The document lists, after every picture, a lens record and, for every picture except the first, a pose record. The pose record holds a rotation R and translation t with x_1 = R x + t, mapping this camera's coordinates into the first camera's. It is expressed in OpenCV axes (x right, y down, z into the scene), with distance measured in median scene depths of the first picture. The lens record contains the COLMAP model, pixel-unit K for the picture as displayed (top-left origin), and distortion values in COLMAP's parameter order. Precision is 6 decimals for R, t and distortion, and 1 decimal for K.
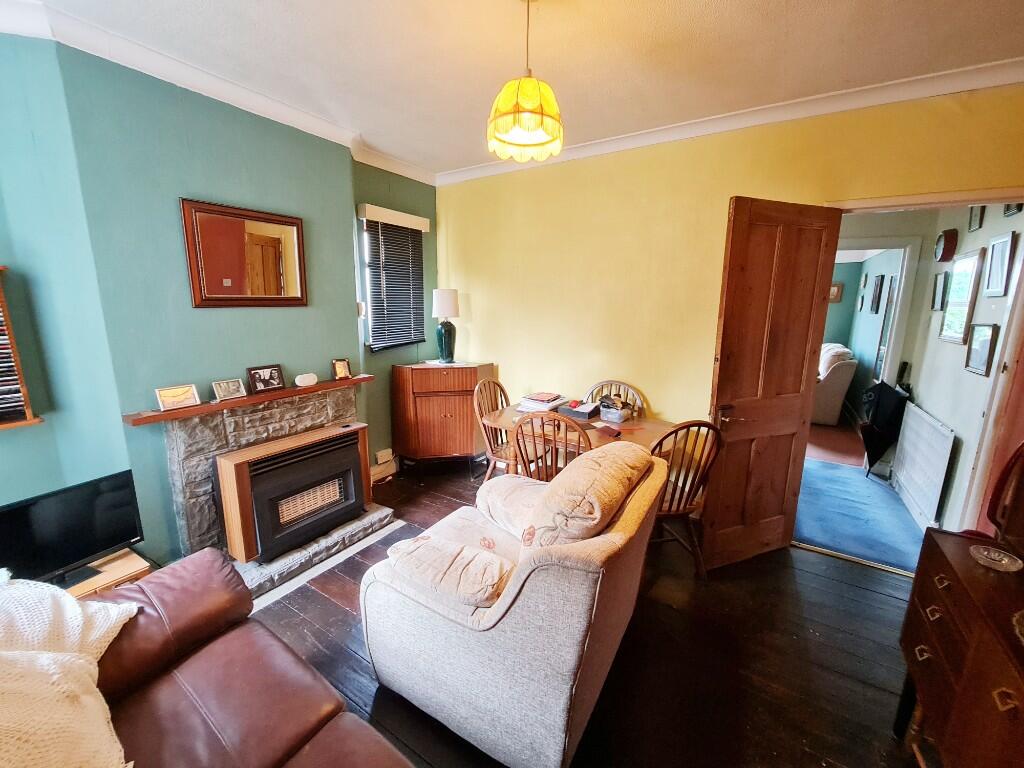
lens RADIAL K [[413.4, 0, 512.0], [0, 413.4, 384.0], [0, 0, 1]] dist [-0.000778, -0.000098]
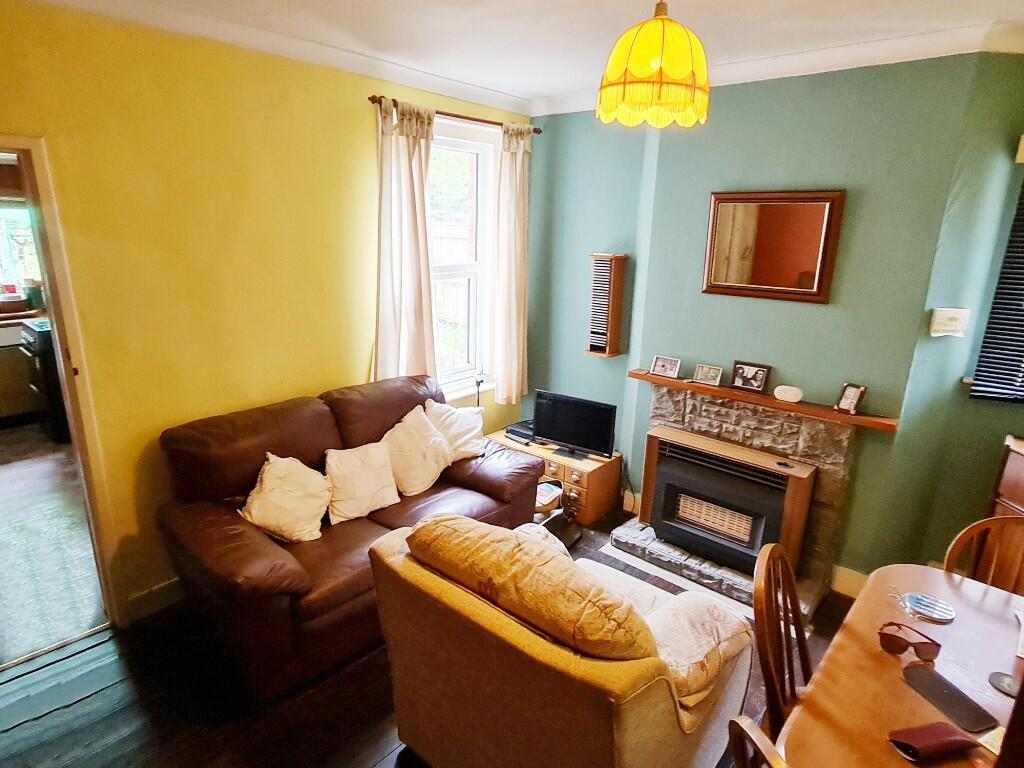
lens RADIAL K [[537.2, 0, 512.0], [0, 537.2, 384.0], [0, 0, 1]] dist [-0.000562, -0.000351]
pose [[-0.123968, 0.255085, -0.958939, 0.611695], [-0.231883, 0.932189, 0.277946, -0.209014], [0.964812, 0.256818, -0.056411, 0.579665]]
